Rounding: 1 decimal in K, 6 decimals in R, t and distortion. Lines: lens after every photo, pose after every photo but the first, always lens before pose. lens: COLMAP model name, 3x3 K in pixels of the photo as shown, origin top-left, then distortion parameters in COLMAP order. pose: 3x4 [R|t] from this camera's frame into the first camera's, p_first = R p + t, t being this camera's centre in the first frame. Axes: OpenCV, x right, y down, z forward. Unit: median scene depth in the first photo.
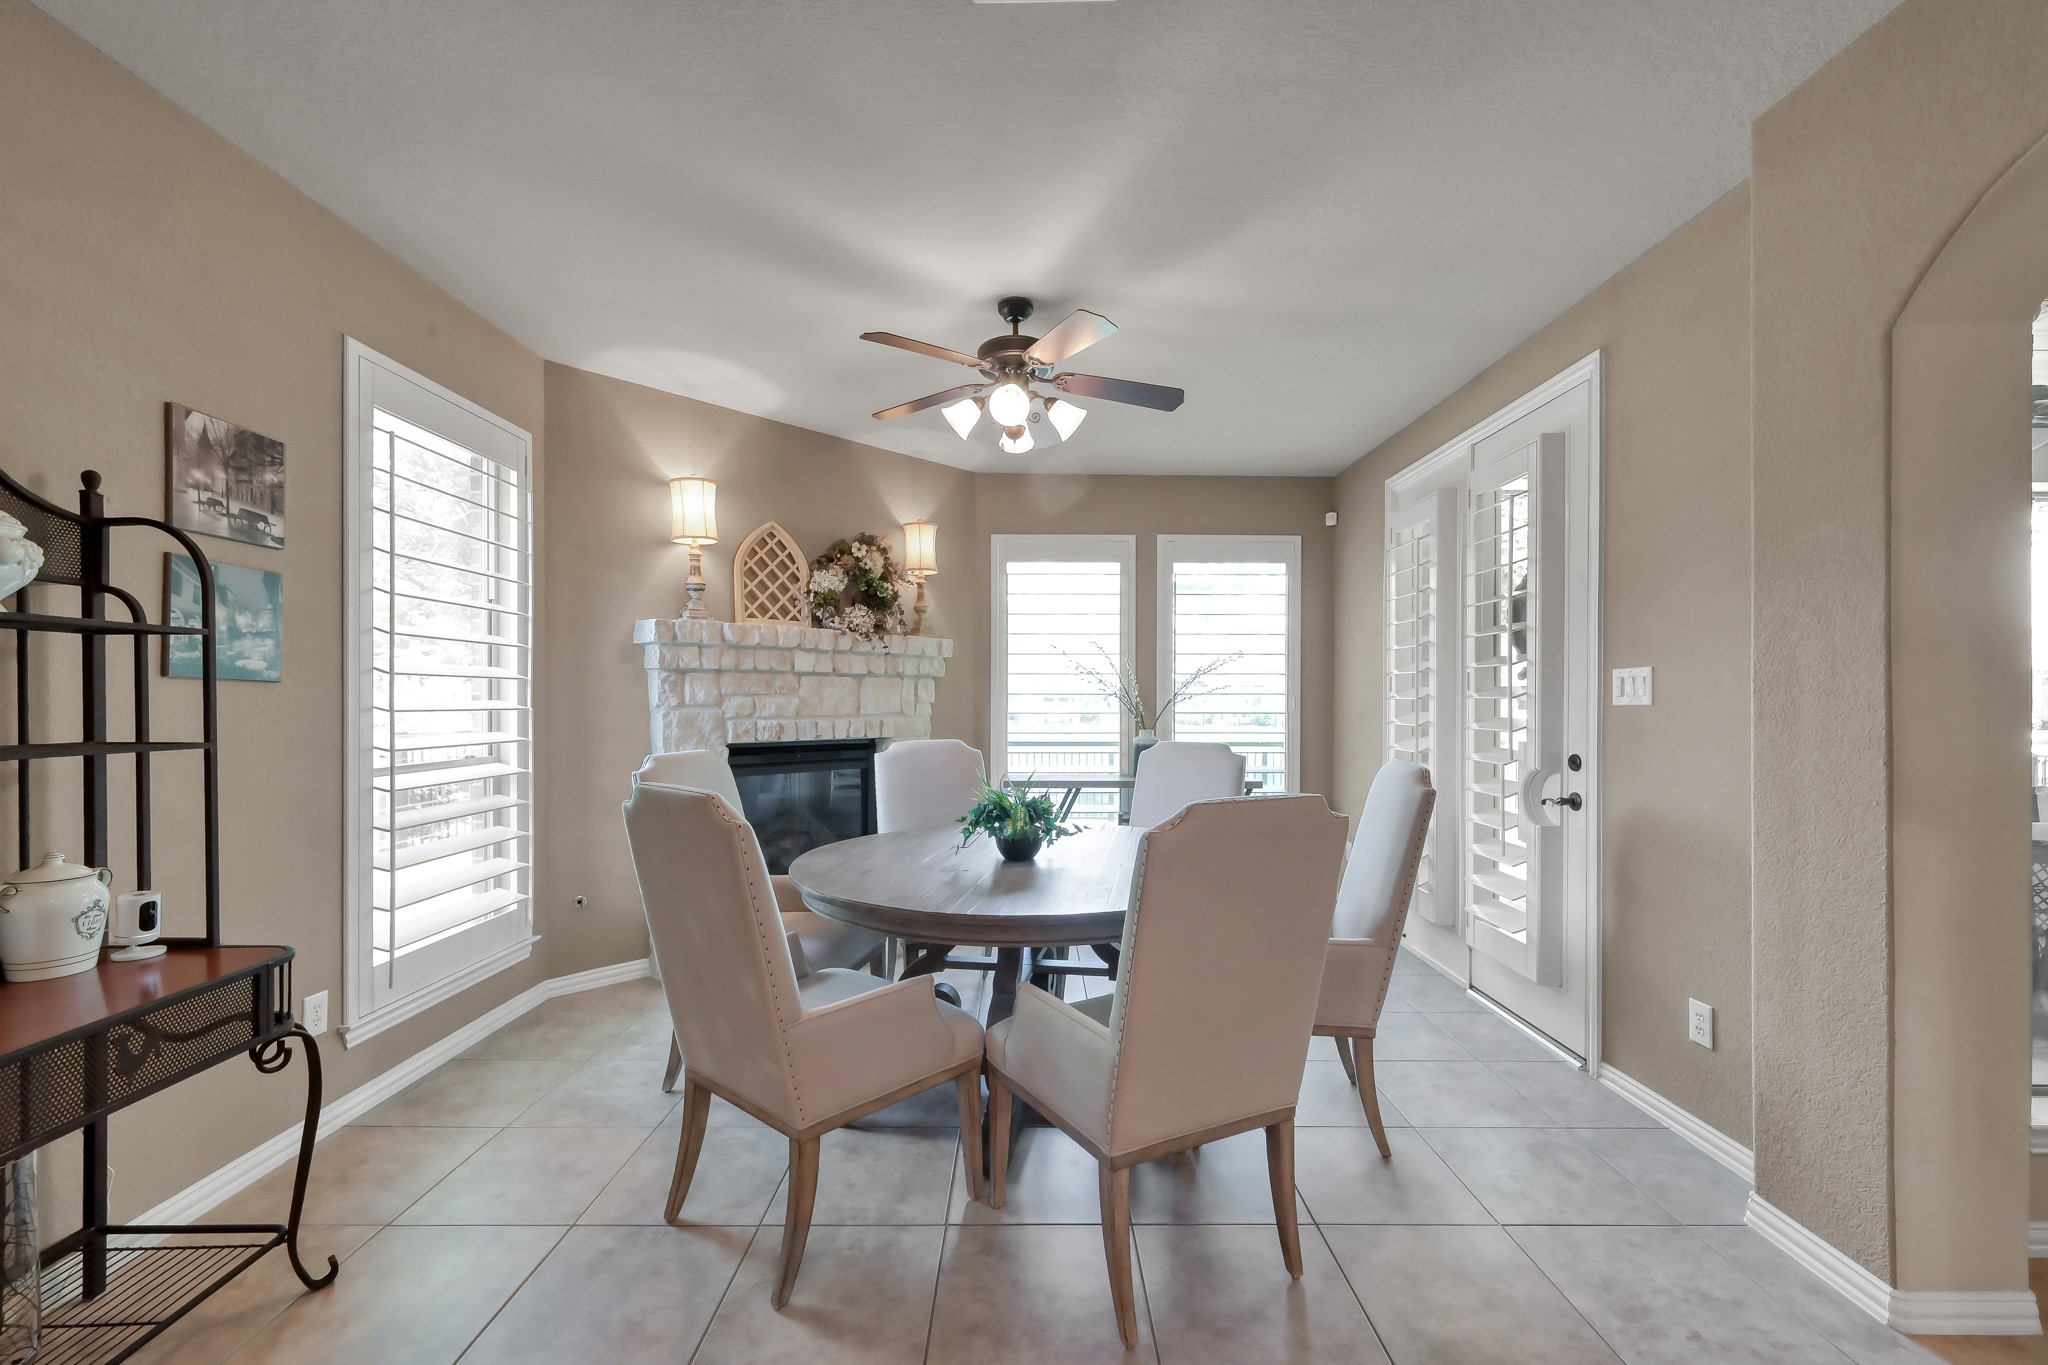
lens RADIAL K [[811.1, 0, 1022.2], [0, 811.1, 702.0], [0, 0, 1]] dist [-0.001141, -0.000137]
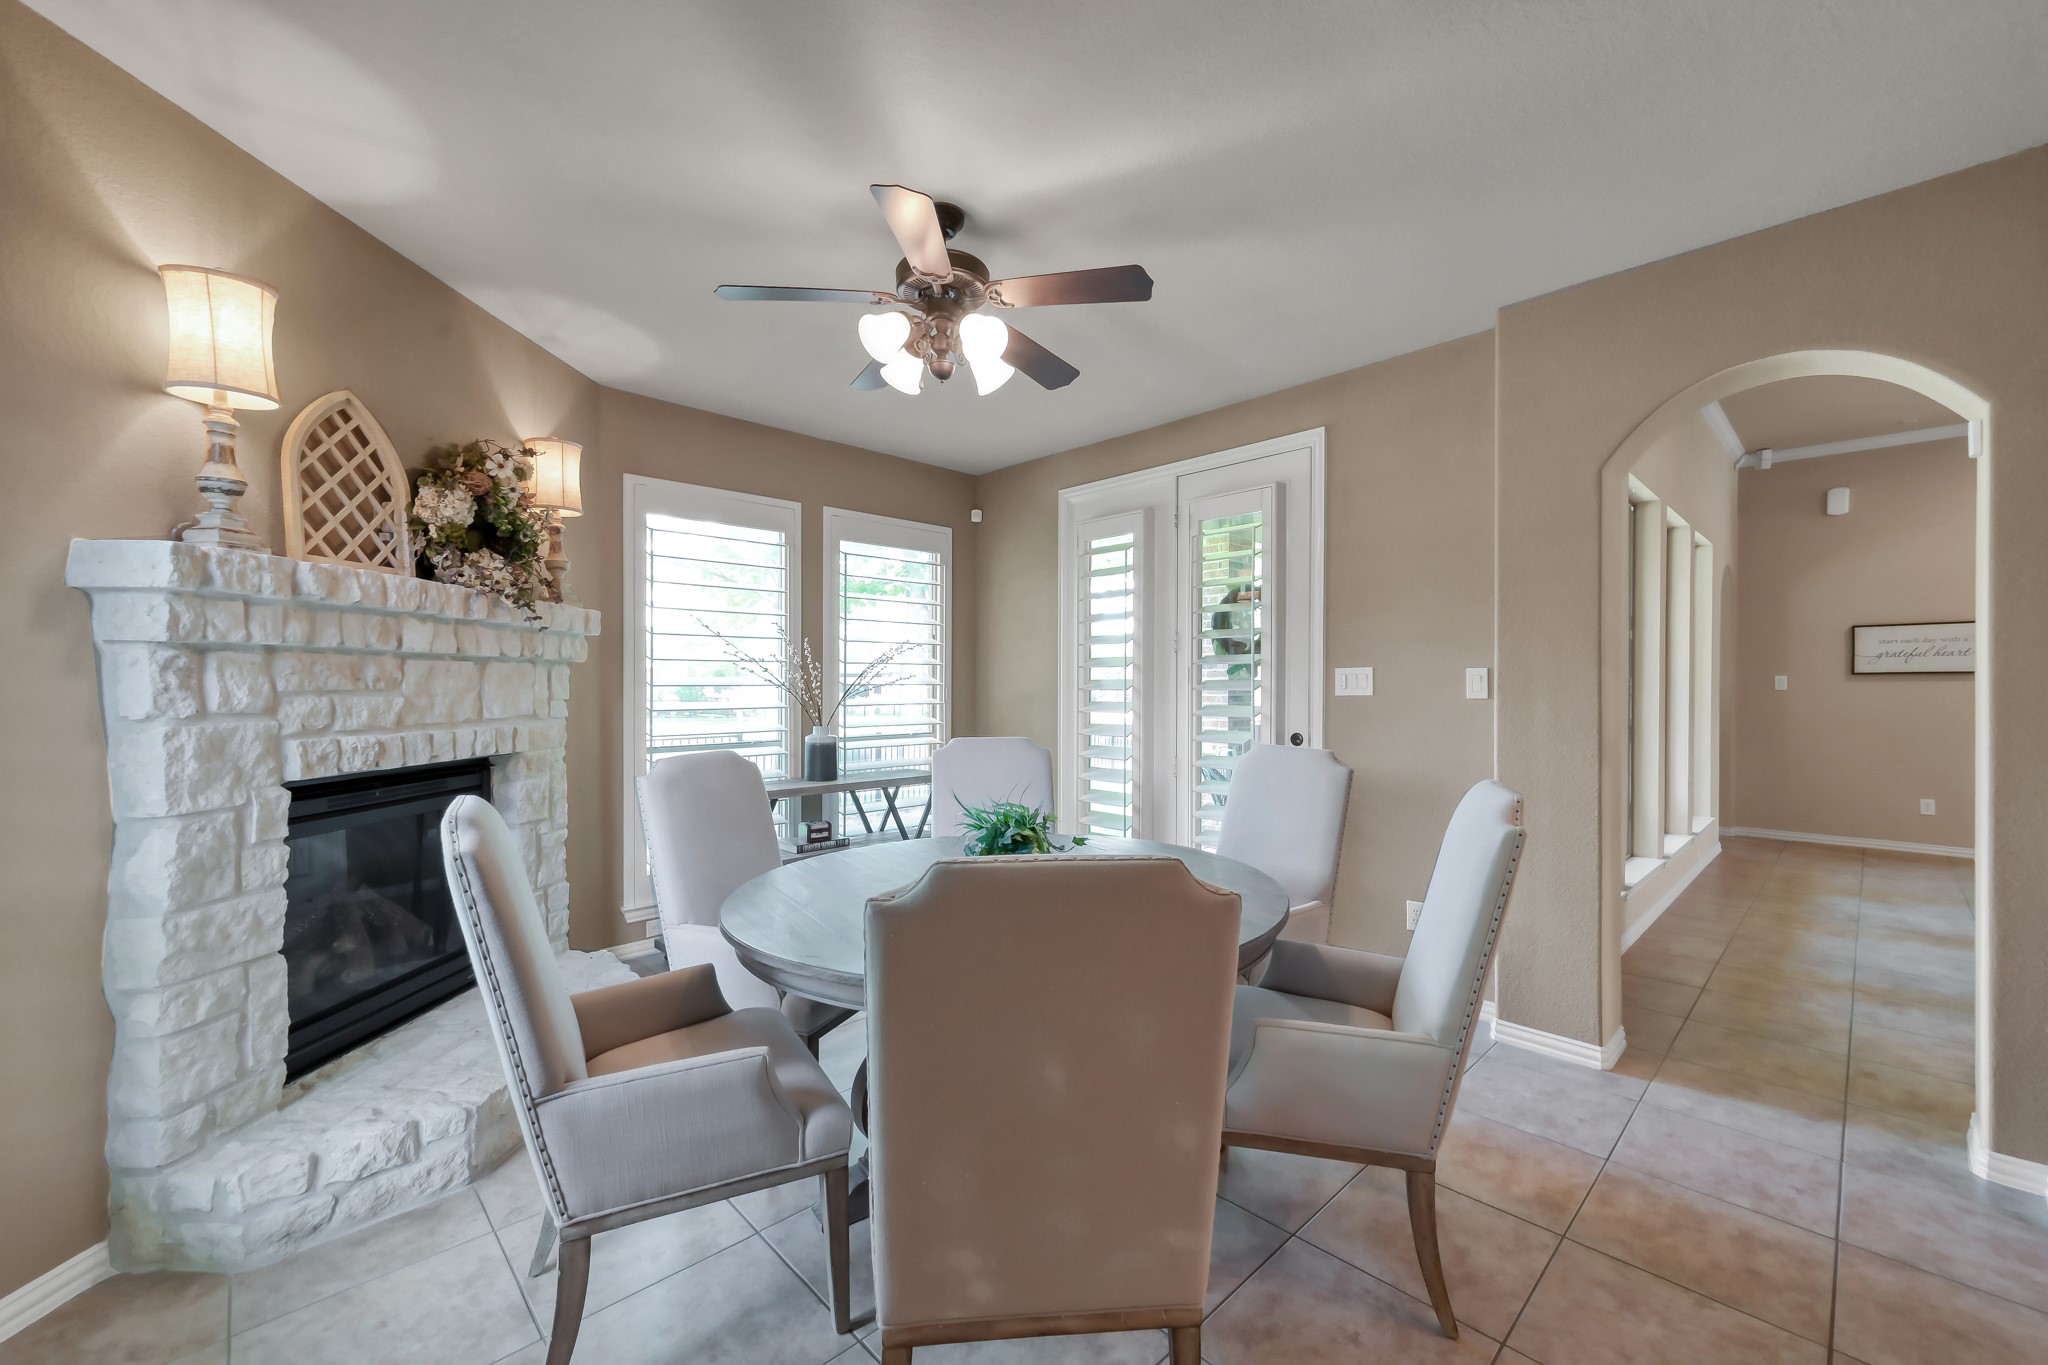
lens RADIAL K [[818.0, 0, 1034.4], [0, 818.0, 689.3], [0, 0, 1]] dist [0.001979, 0.000350]
pose [[0.717113, -0.008494, 0.696905, -0.365862], [0.006260, 0.999964, 0.005745, -0.010818], [-0.696929, 0.000243, 0.717140, 0.239263]]
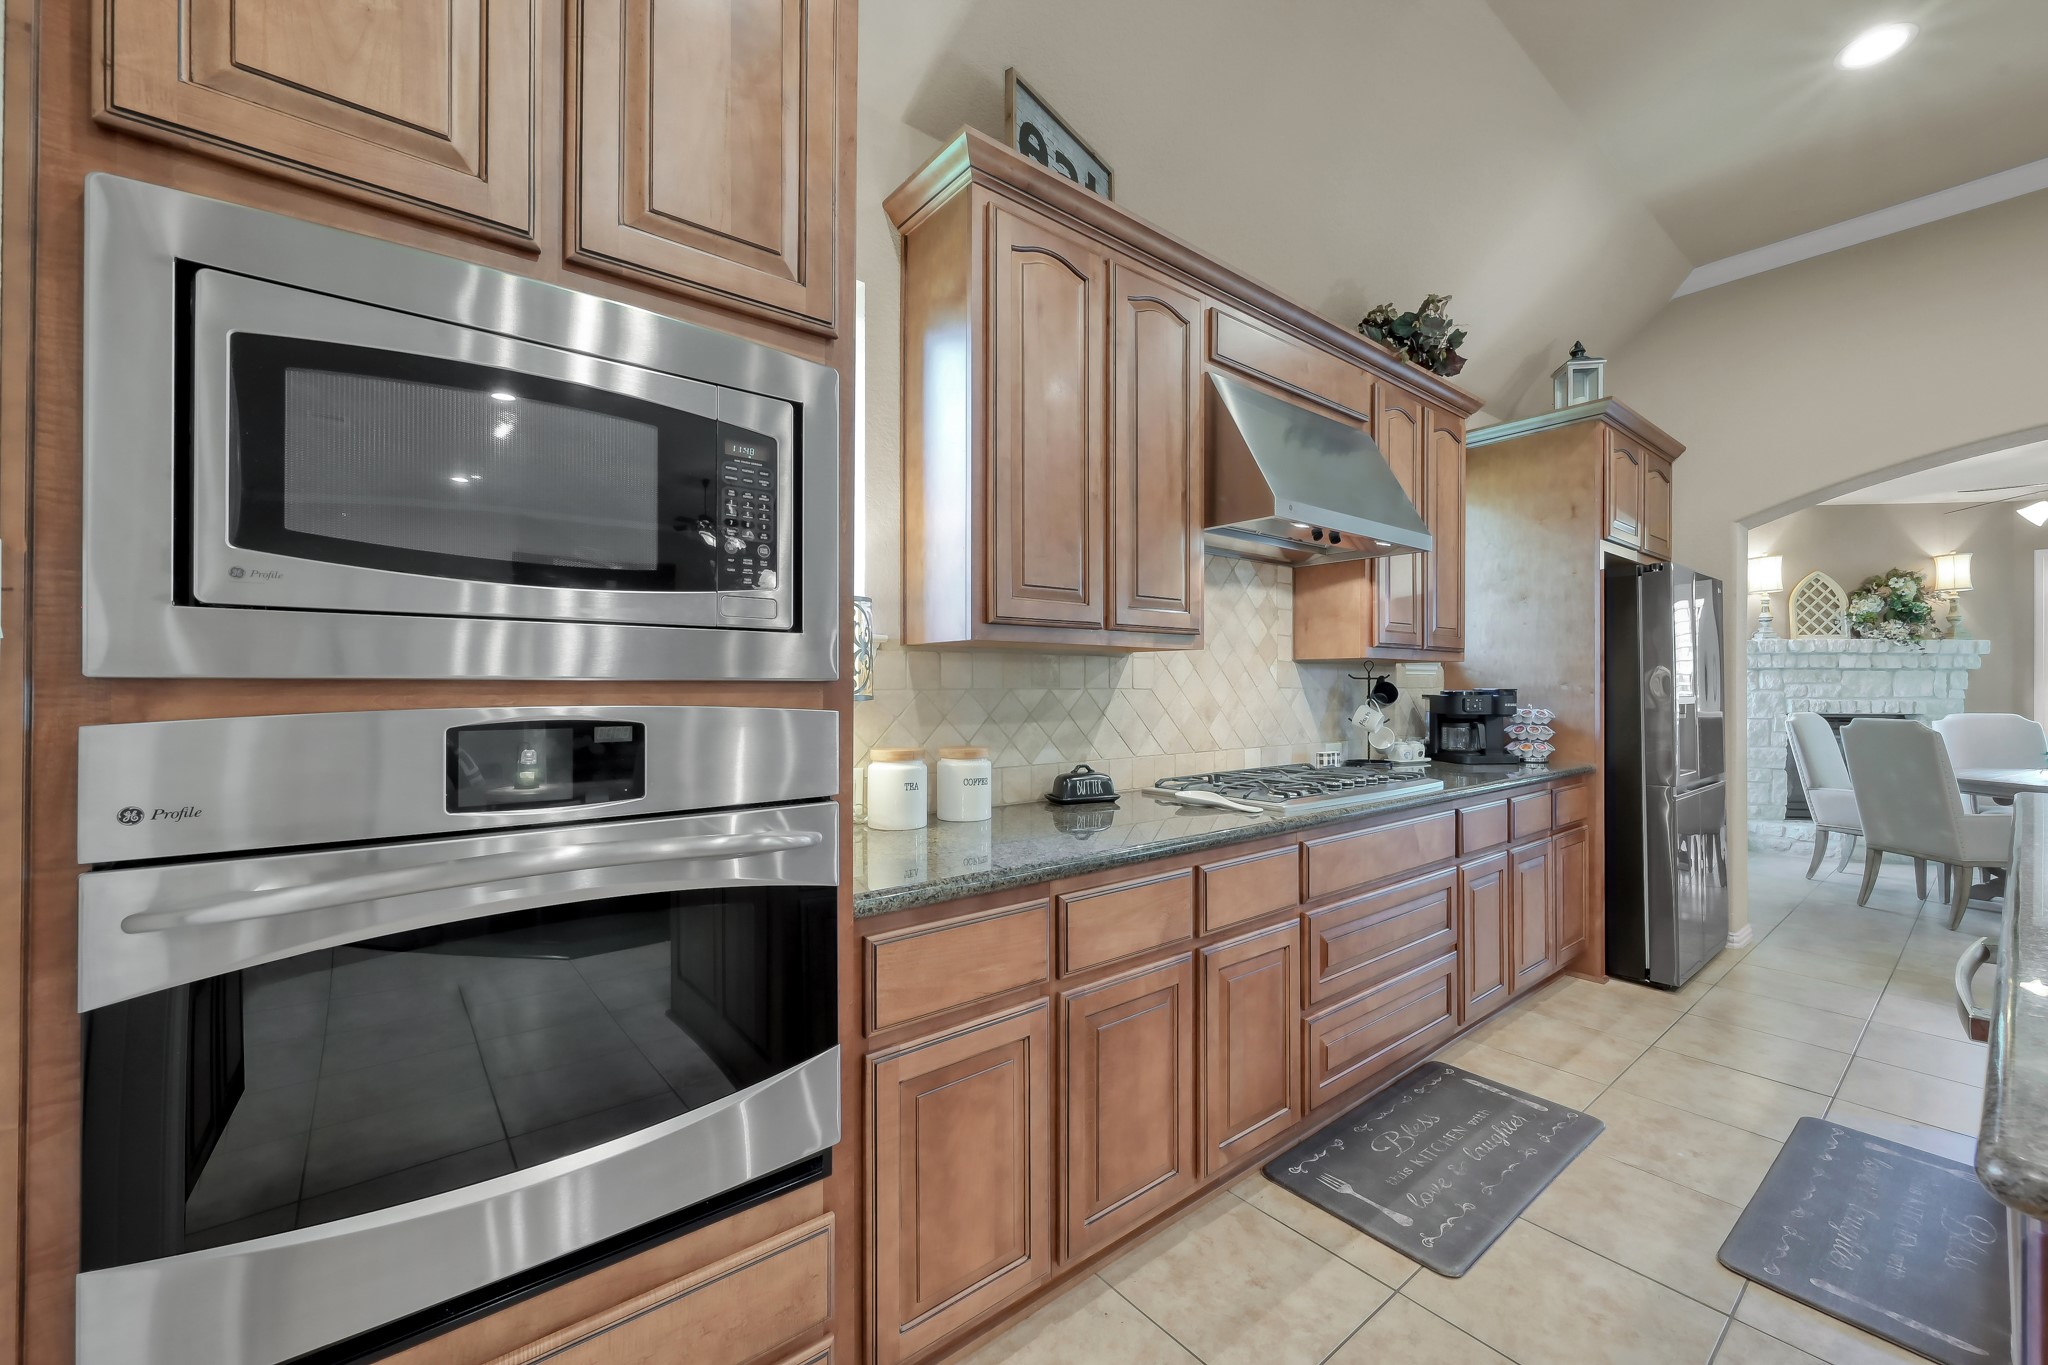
lens RADIAL K [[805.5, 0, 1028.1], [0, 805.5, 684.4], [0, 0, 1]] dist [-0.001870, 0.000172]
pose [[0.631250, -0.003494, -0.775571, -0.069768], [-0.006280, 0.999934, -0.009617, 0.017491], [0.775554, 0.010941, 0.631187, -1.137809]]
